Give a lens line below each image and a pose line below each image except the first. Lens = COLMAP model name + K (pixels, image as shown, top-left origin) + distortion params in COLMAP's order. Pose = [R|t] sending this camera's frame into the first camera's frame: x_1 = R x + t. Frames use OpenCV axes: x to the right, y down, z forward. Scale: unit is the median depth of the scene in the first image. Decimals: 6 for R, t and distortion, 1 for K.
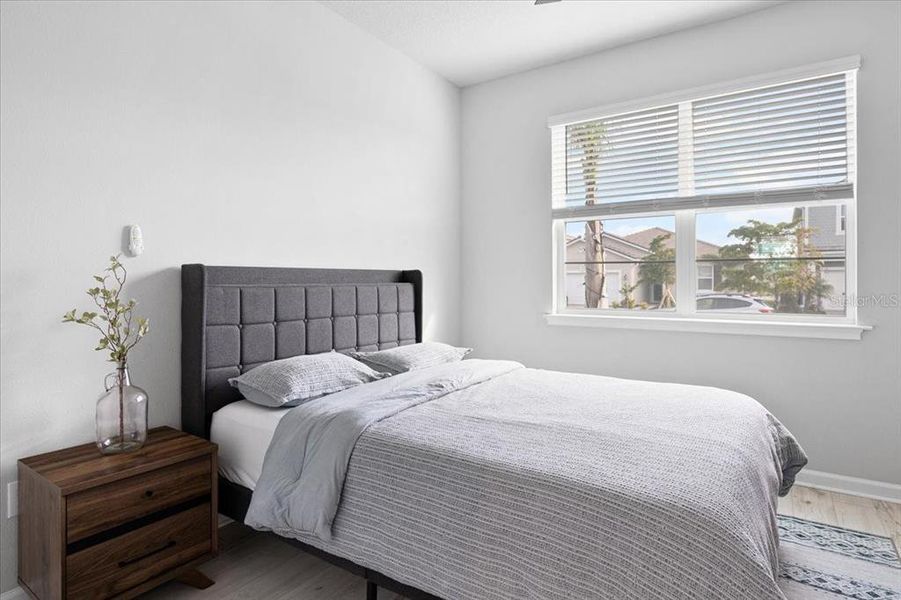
lens RADIAL K [[496.6, 0, 451.9], [0, 496.6, 292.5], [0, 0, 1]] dist [-0.004708, 0.001742]
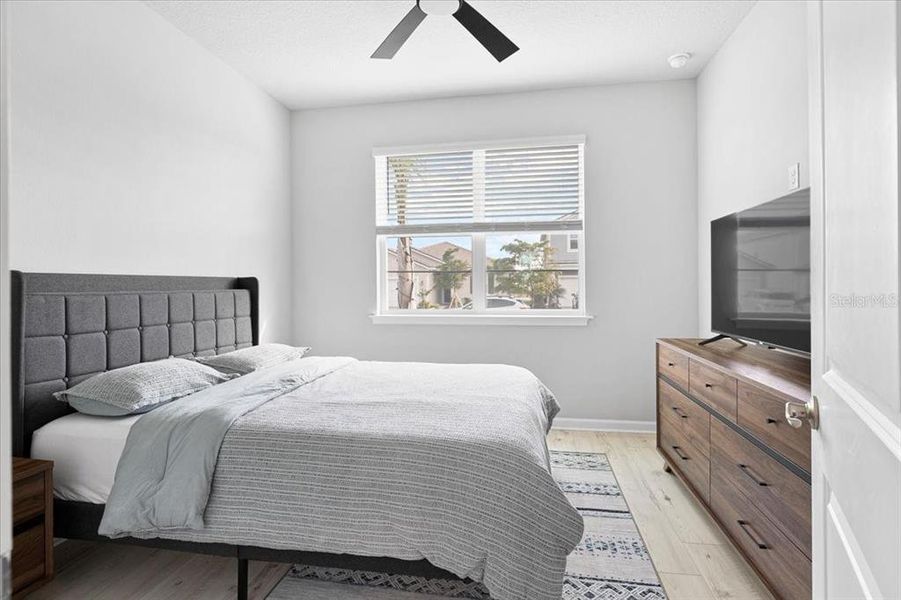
lens RADIAL K [[455.1, 0, 450.5], [0, 455.1, 300.0], [0, 0, 1]] dist [-0.004379, -0.000630]
pose [[0.914879, -0.016676, 0.403384, -0.100623], [0.013711, 0.999854, 0.010237, -0.000636], [-0.403495, -0.003834, 0.914974, -0.084169]]
